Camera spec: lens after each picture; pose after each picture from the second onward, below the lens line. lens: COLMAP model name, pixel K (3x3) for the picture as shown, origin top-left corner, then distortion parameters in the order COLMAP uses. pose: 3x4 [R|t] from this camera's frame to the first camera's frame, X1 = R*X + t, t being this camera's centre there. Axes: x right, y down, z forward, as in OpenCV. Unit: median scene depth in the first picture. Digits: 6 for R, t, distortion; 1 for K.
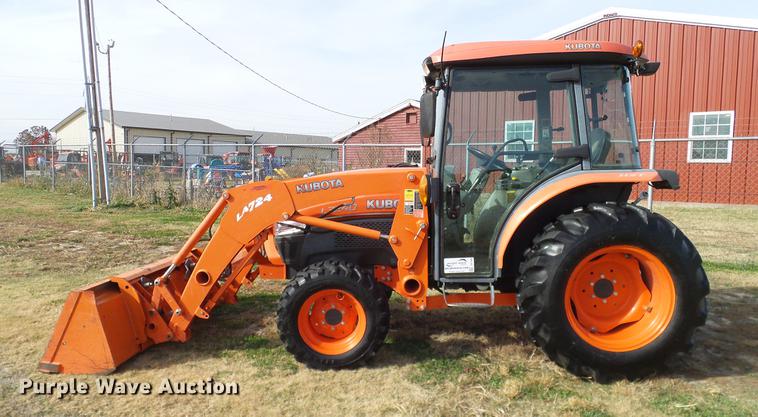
lens RADIAL K [[524.3, 0, 383.6], [0, 524.3, 204.2], [0, 0, 1]] dist [0.001783, 0.002131]
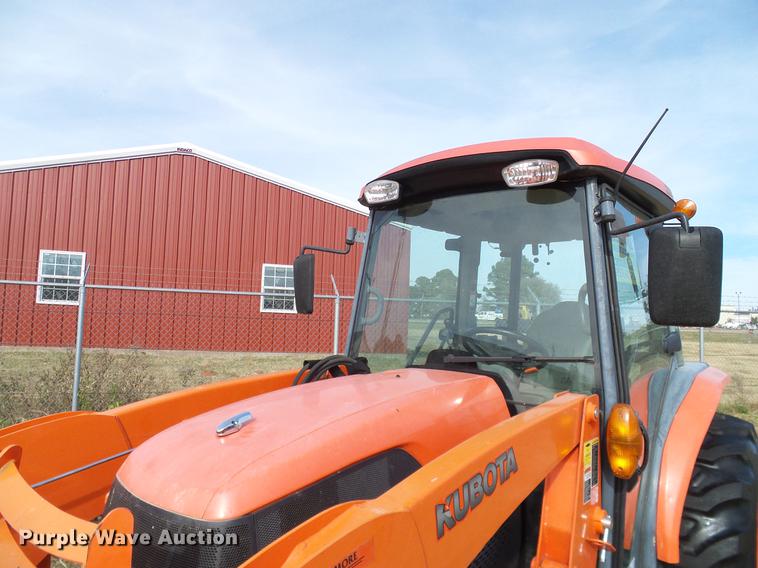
lens RADIAL K [[518.4, 0, 379.0], [0, 518.4, 284.0], [0, 0, 1]] dist [-0.003307, -0.003343]
pose [[0.587867, 0.057731, 0.806895, -0.347185], [0.030963, 0.995114, -0.093756, -0.106599], [-0.808365, 0.080100, 0.583207, 0.778506]]
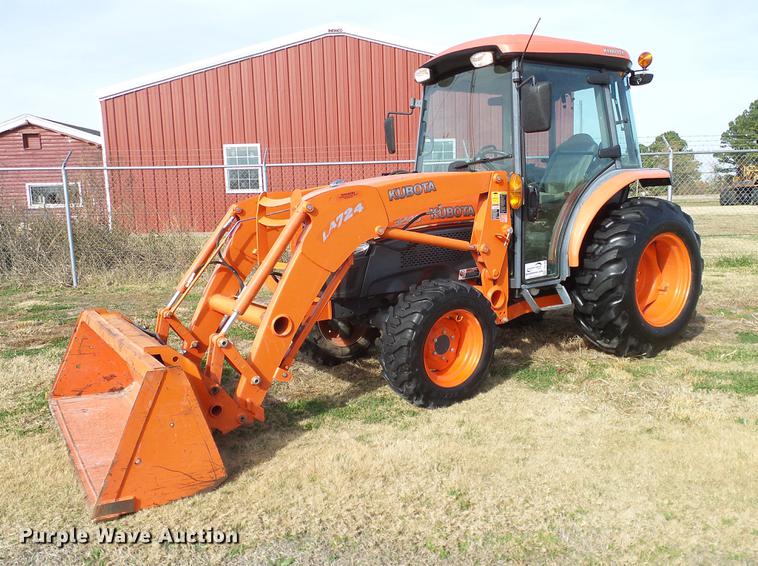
lens RADIAL K [[600.7, 0, 405.3], [0, 600.7, 290.1], [0, 0, 1]] dist [0.000025, 0.002313]
pose [[0.790005, -0.119990, 0.601244, -0.635271], [0.079224, 0.992419, 0.093960, 0.026992], [-0.607960, -0.026596, 0.793522, 0.234474]]
